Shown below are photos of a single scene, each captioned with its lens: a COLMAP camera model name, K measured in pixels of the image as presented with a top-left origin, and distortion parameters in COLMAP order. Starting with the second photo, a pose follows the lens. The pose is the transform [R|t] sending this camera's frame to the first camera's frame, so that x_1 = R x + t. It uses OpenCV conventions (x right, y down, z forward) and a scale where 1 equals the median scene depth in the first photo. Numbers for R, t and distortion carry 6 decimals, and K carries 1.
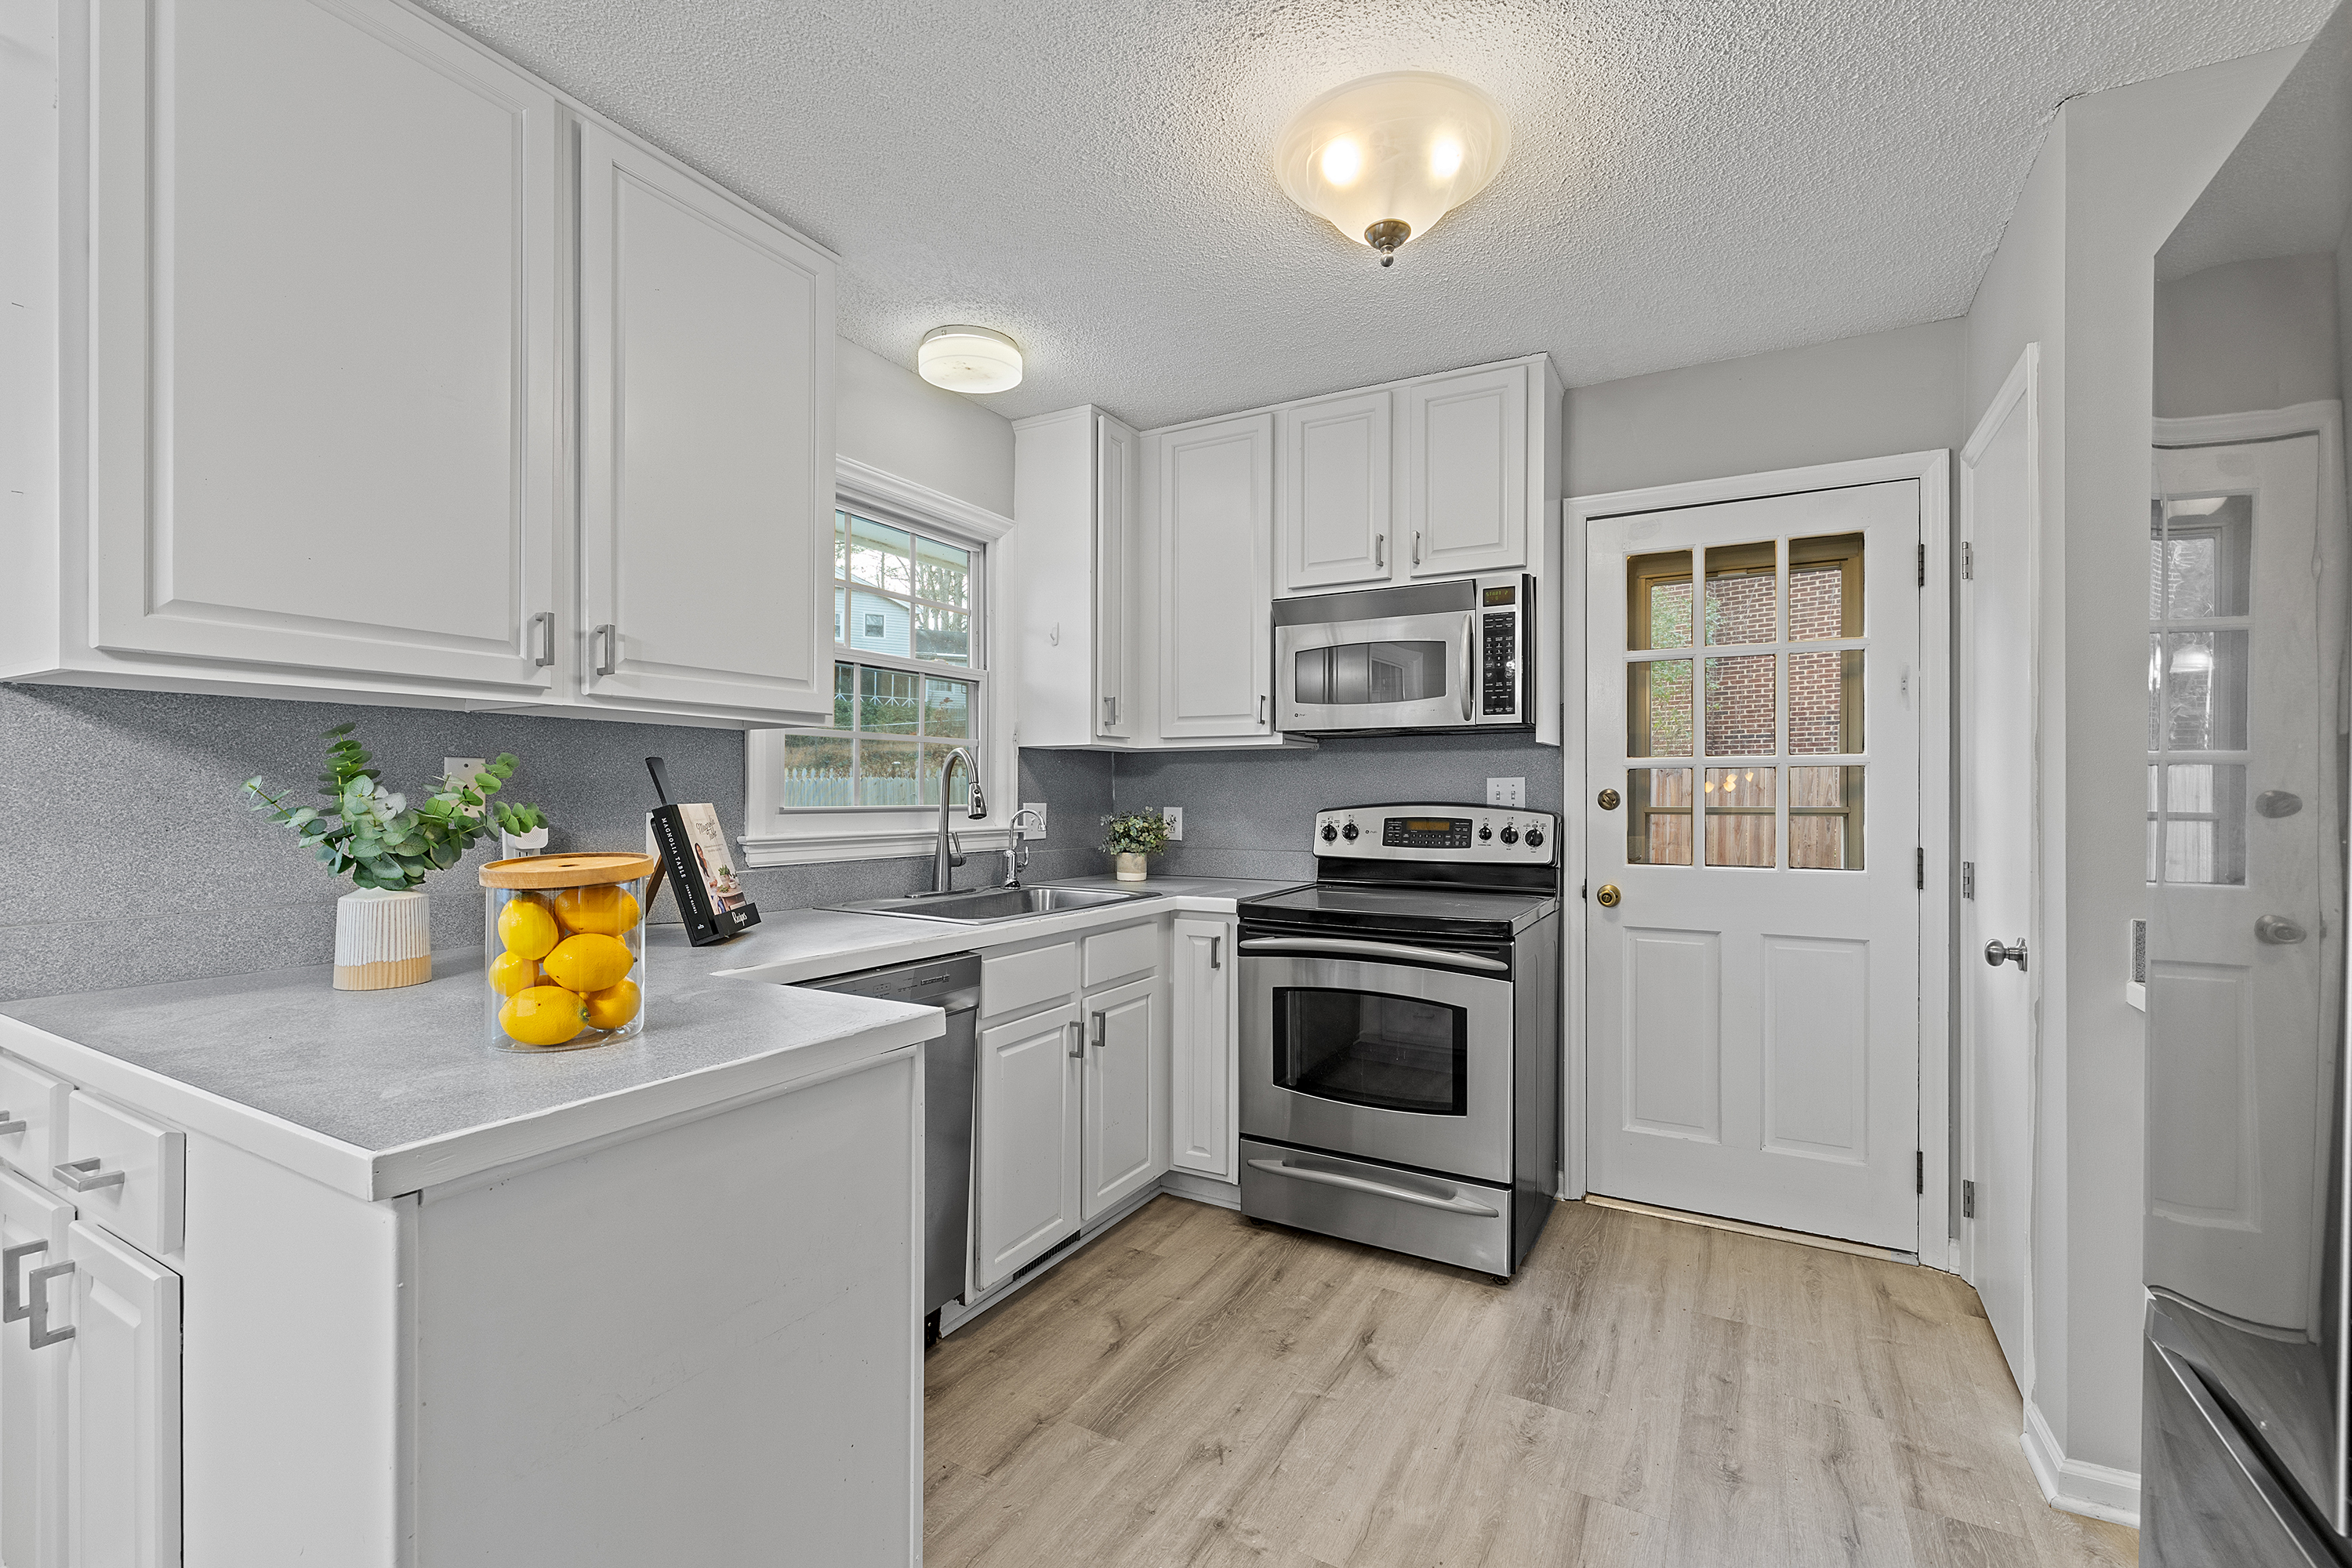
lens RADIAL K [[1020.2, 0, 1175.6], [0, 1020.2, 797.0], [0, 0, 1]] dist [-0.001621, 0.000847]
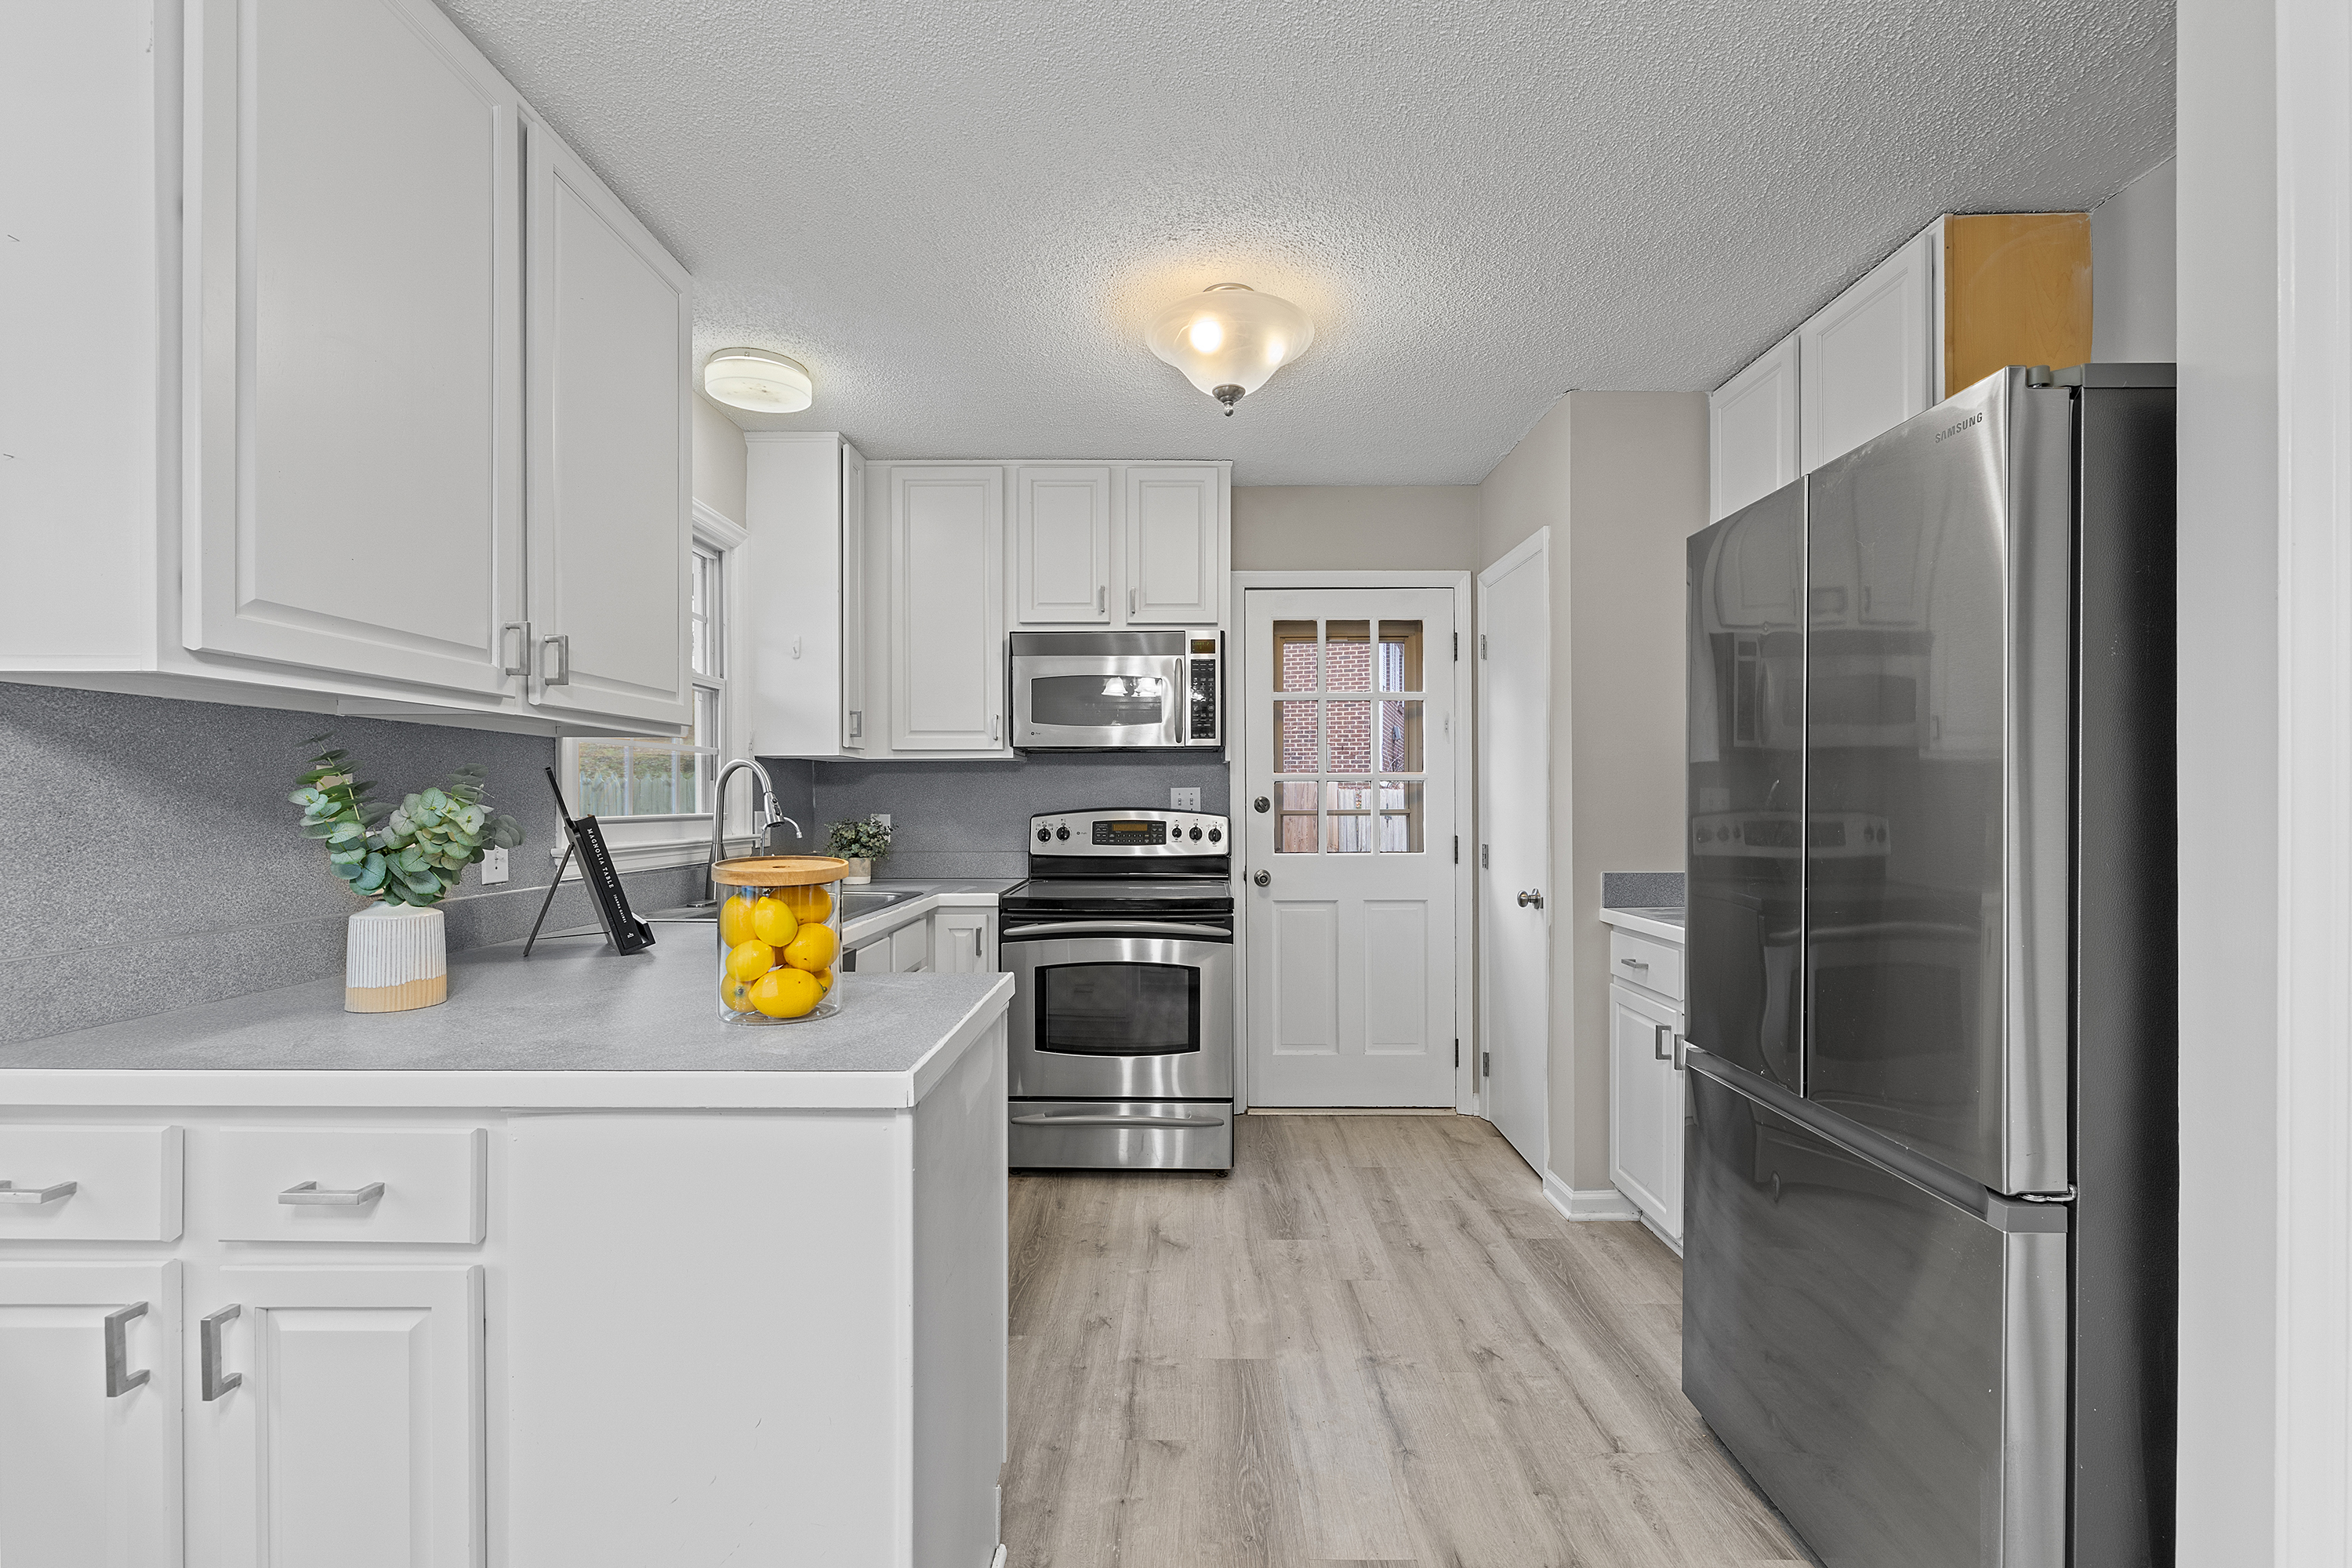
lens RADIAL K [[1023.2, 0, 1180.1], [0, 1023.2, 804.1], [0, 0, 1]] dist [-0.000602, 0.000220]
pose [[0.873701, -0.005636, 0.486431, -0.320602], [0.005160, 0.999984, 0.002317, -0.001963], [-0.486437, 0.000485, 0.873716, -0.103453]]
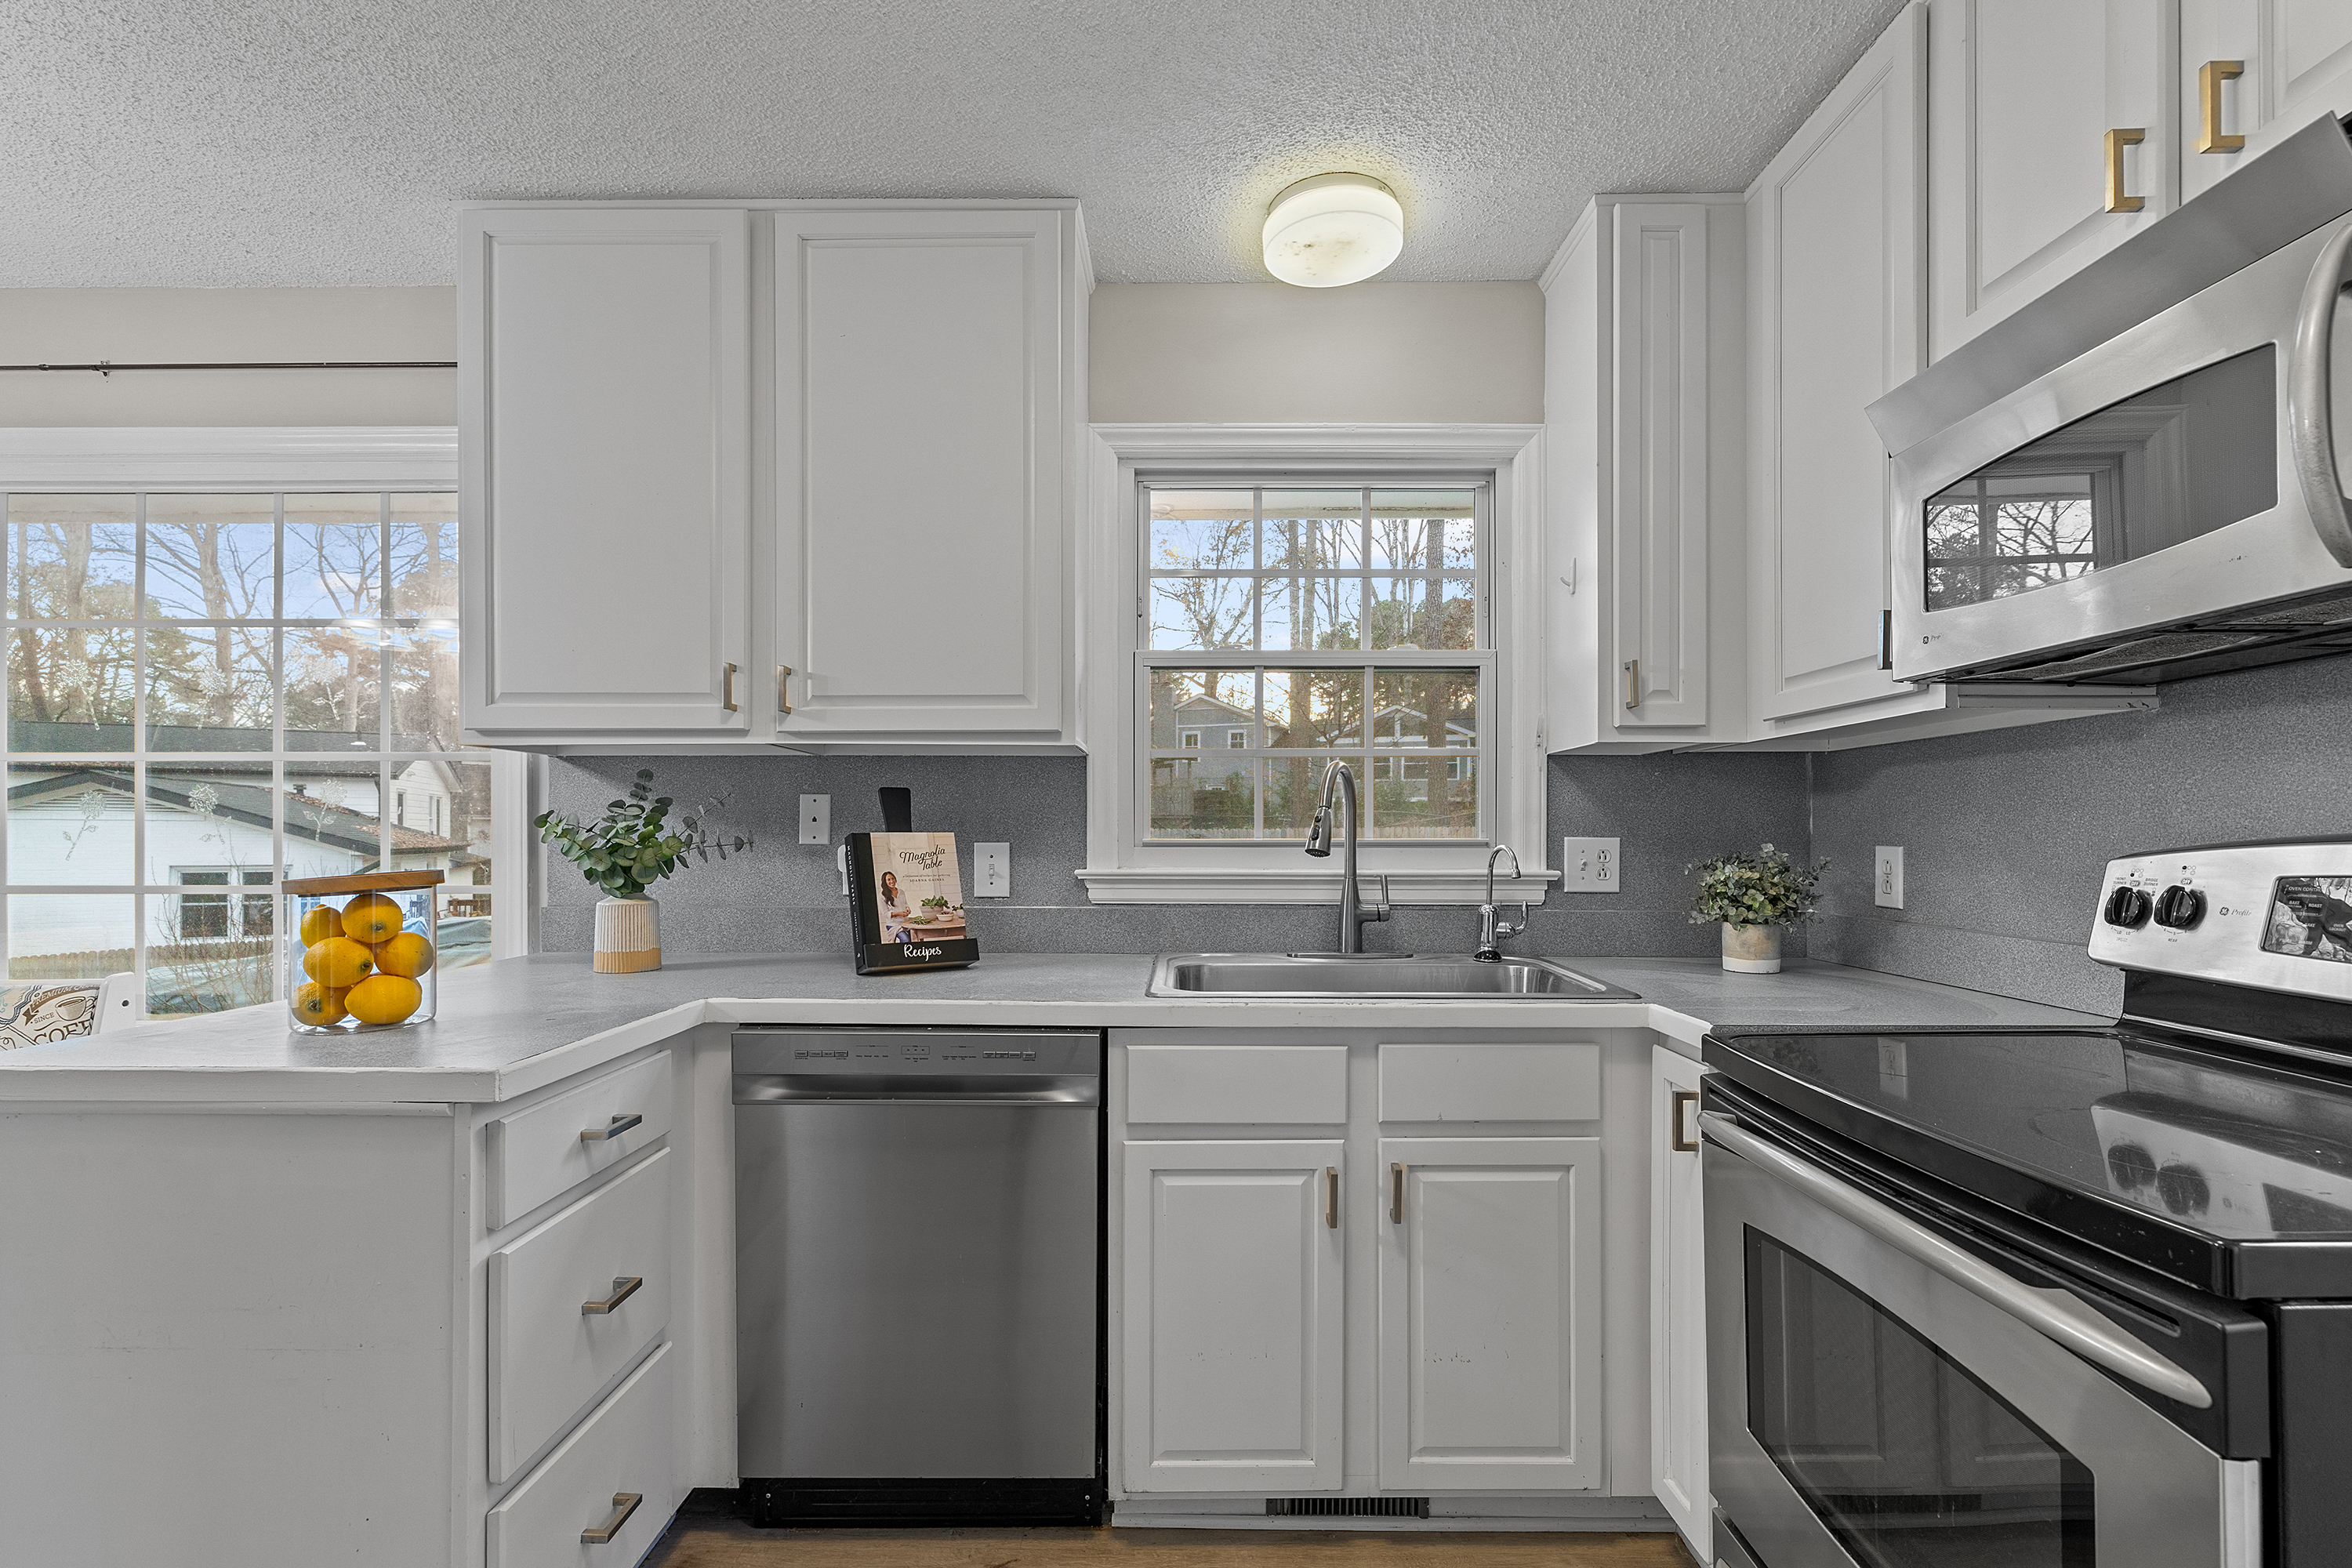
lens RADIAL K [[1033.1, 0, 1178.5], [0, 1033.1, 836.7], [0, 0, 1]] dist [-0.001235, -0.000079]
pose [[0.486820, -0.000674, -0.873502, 0.378146], [-0.001773, 0.999997, -0.001760, 0.008236], [0.873501, 0.002405, 0.486817, 0.522471]]
